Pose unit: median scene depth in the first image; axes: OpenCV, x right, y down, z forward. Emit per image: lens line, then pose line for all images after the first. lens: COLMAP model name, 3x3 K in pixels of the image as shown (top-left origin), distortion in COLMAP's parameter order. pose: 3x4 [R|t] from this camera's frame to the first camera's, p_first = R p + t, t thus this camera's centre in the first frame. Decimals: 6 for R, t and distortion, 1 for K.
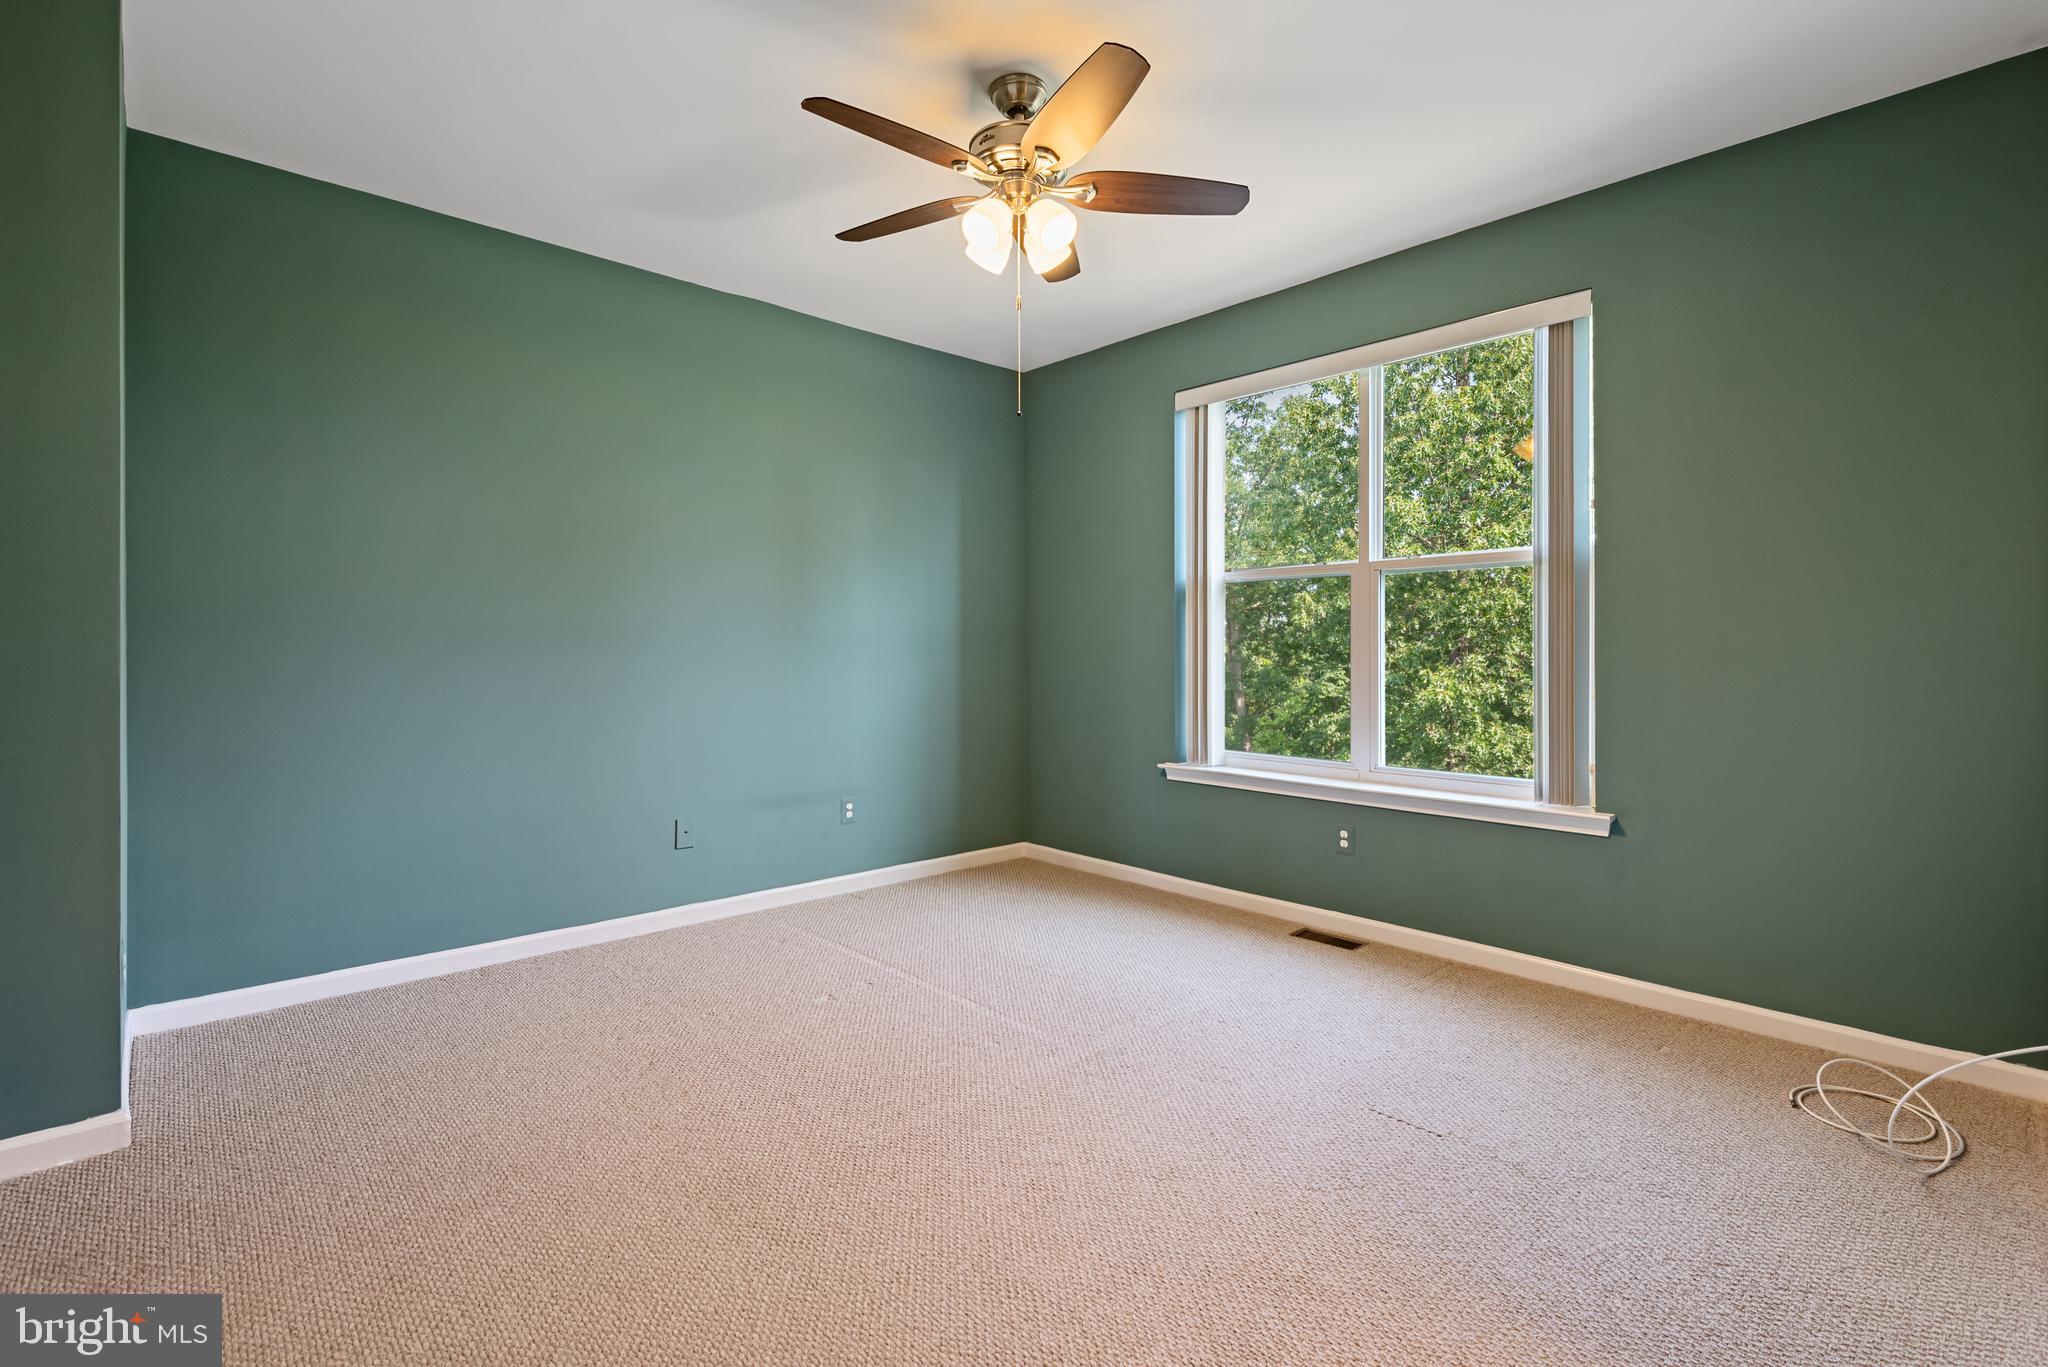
lens RADIAL K [[945.4, 0, 1027.7], [0, 945.4, 645.6], [0, 0, 1]] dist [0.002789, -0.008538]
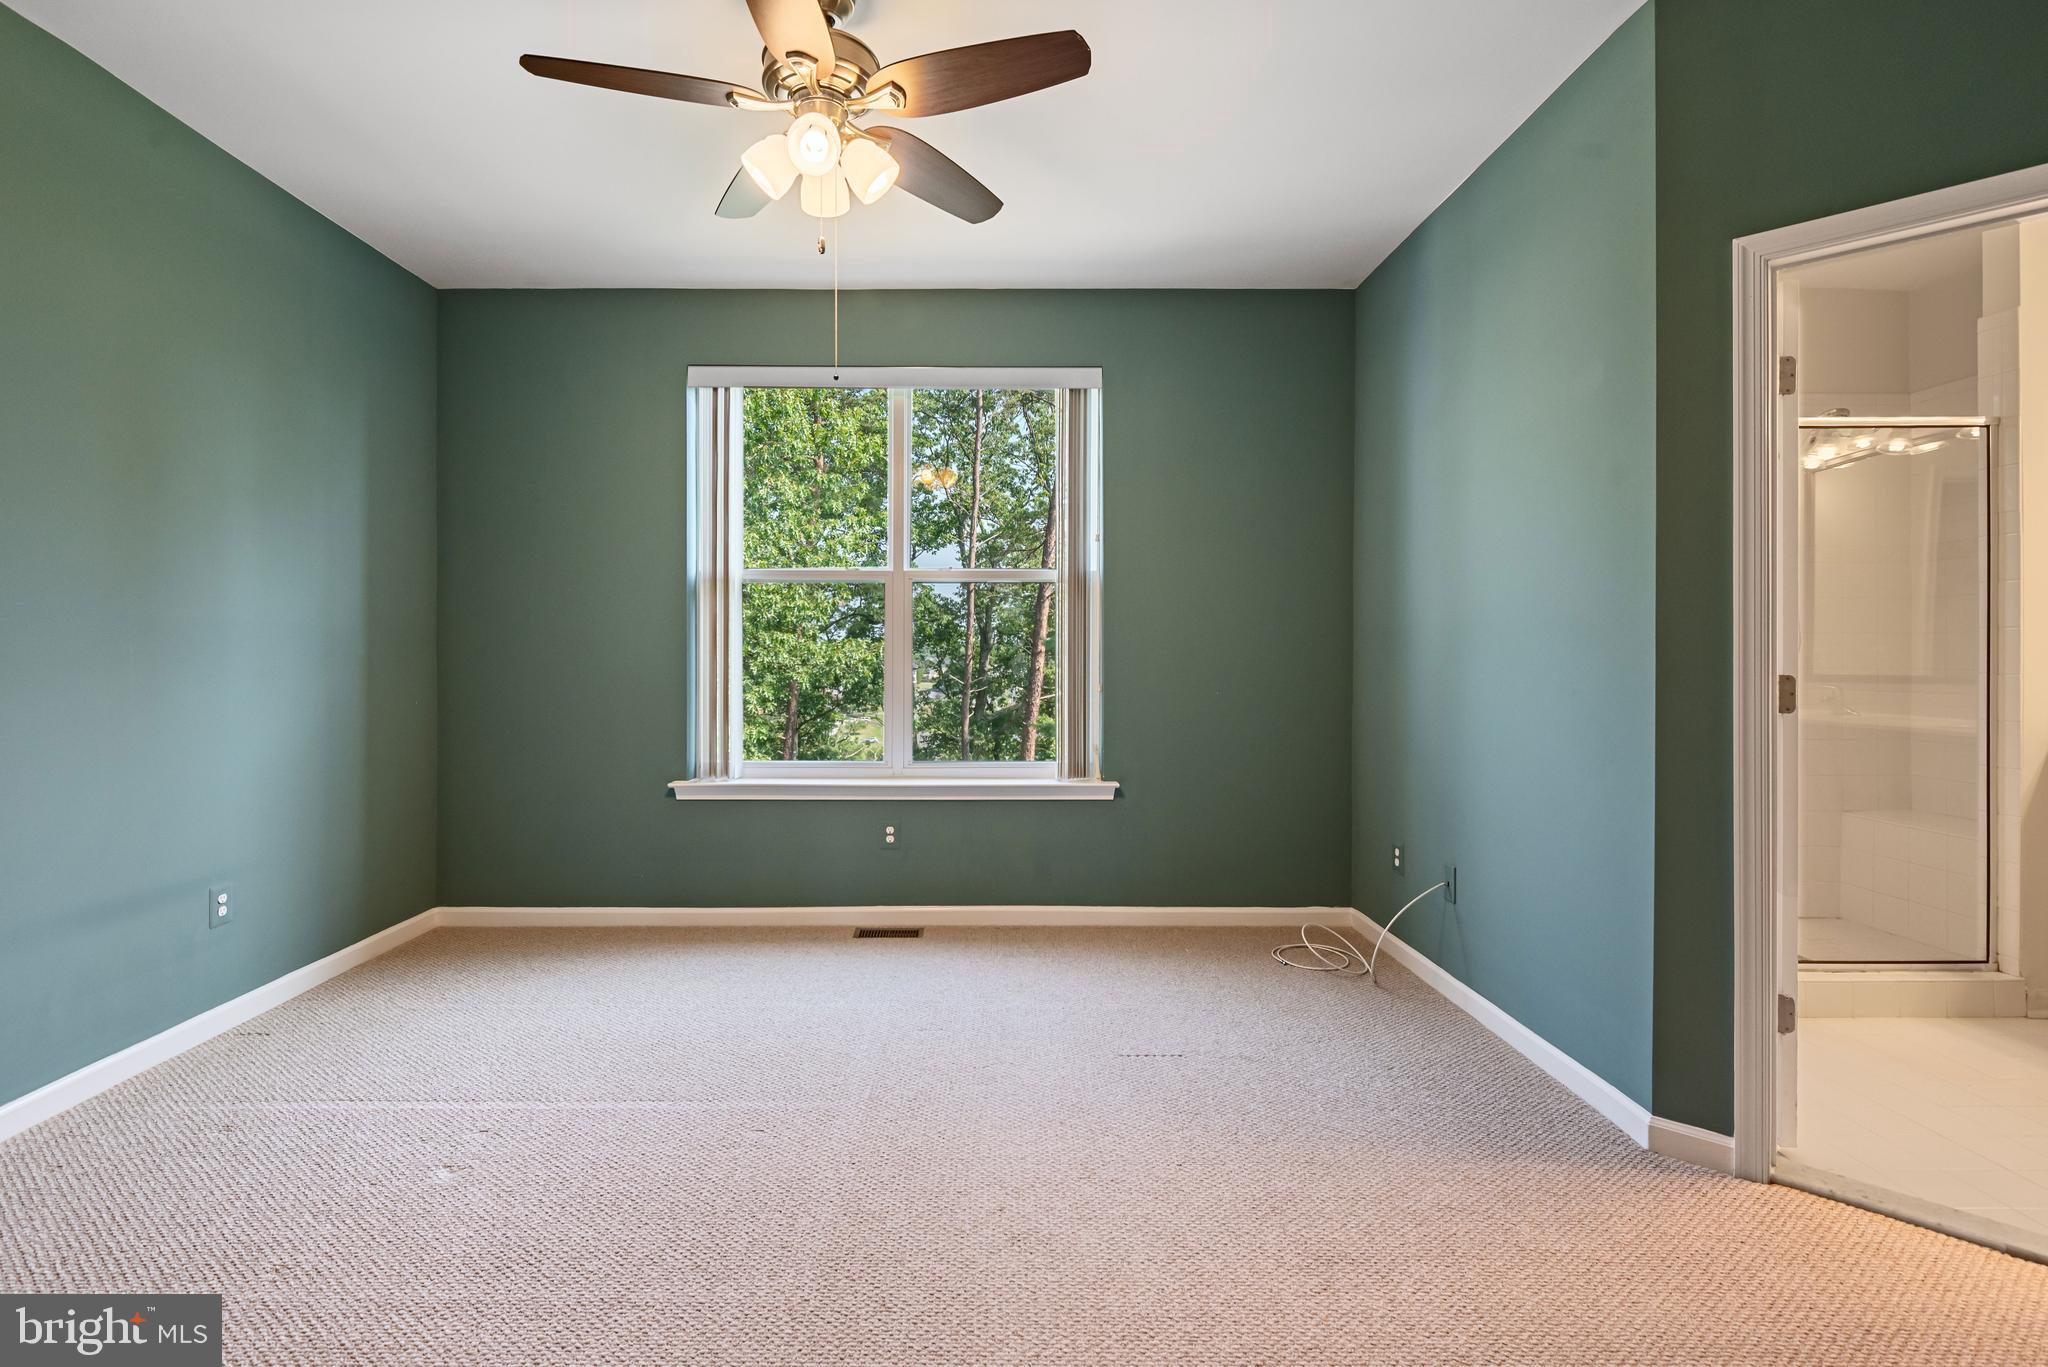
lens RADIAL K [[945.4, 0, 1027.7], [0, 945.4, 645.6], [0, 0, 1]] dist [0.002789, -0.008538]
pose [[0.671264, 0.004194, 0.741206, -0.337315], [-0.003014, 0.999991, -0.002928, -0.001293], [-0.741212, -0.000268, 0.671271, 0.187865]]
